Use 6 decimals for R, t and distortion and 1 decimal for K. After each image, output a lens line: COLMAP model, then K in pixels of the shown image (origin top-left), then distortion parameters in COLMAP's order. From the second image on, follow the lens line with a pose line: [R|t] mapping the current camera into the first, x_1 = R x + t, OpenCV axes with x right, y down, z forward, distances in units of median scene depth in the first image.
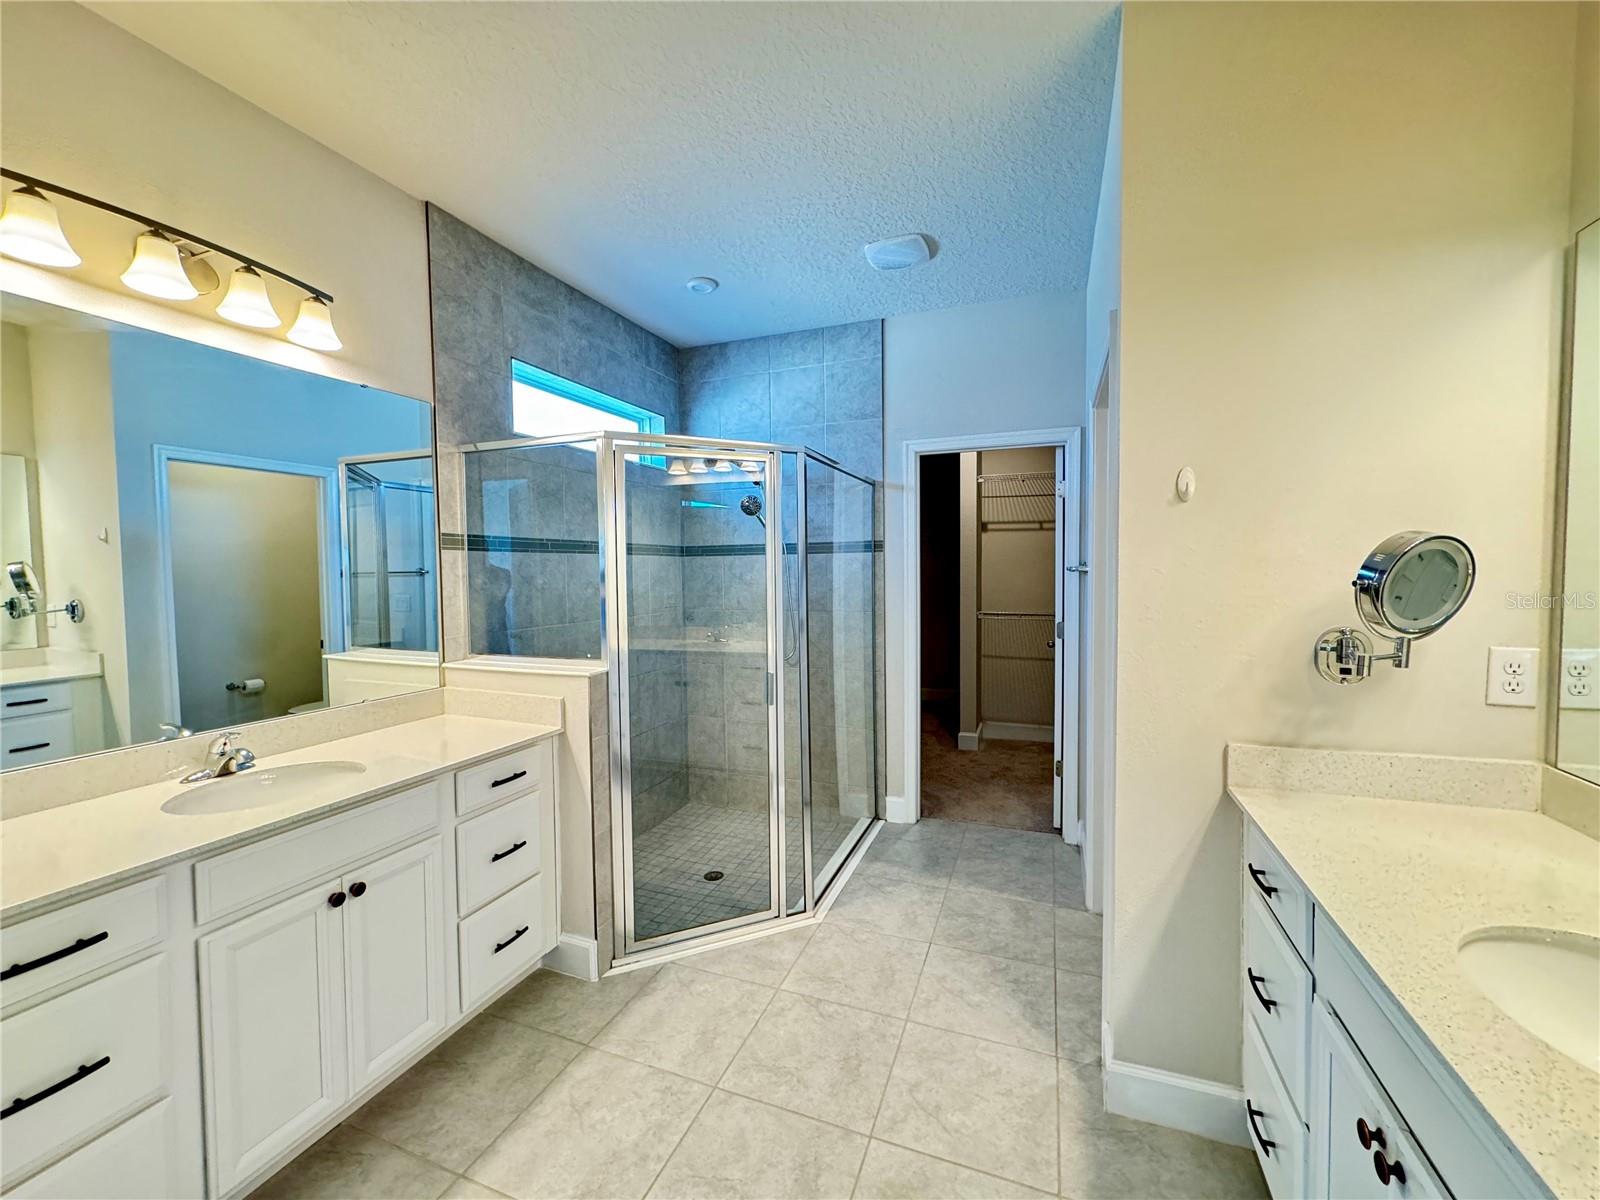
lens RADIAL K [[638.7, 0, 800.8], [0, 638.7, 595.9], [0, 0, 1]] dist [-0.003401, 0.001083]
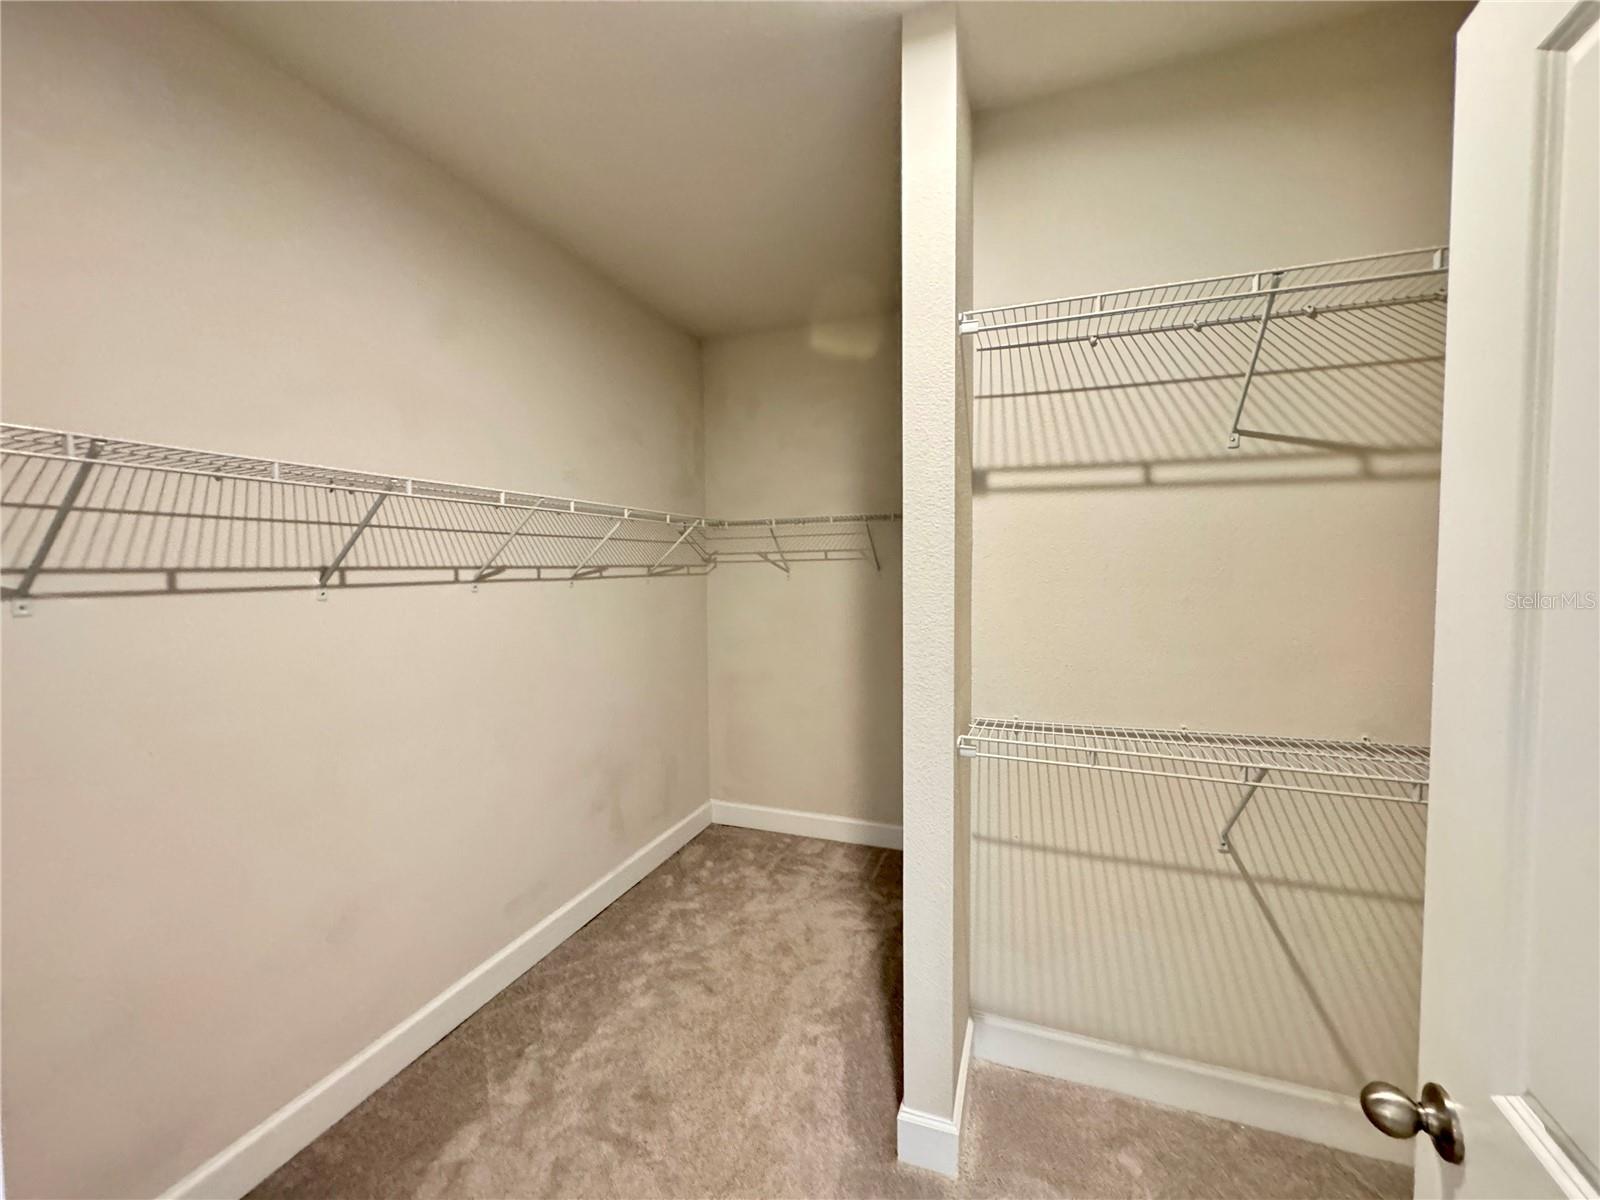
lens RADIAL K [[638.7, 0, 803.6], [0, 638.7, 598.0], [0, 0, 1]] dist [-0.003401, 0.001083]
pose [[0.999924, -0.000642, 0.012280, 0.186991], [0.000573, 0.999984, 0.005596, -0.045798], [-0.012284, -0.005589, 0.999909, 0.651144]]
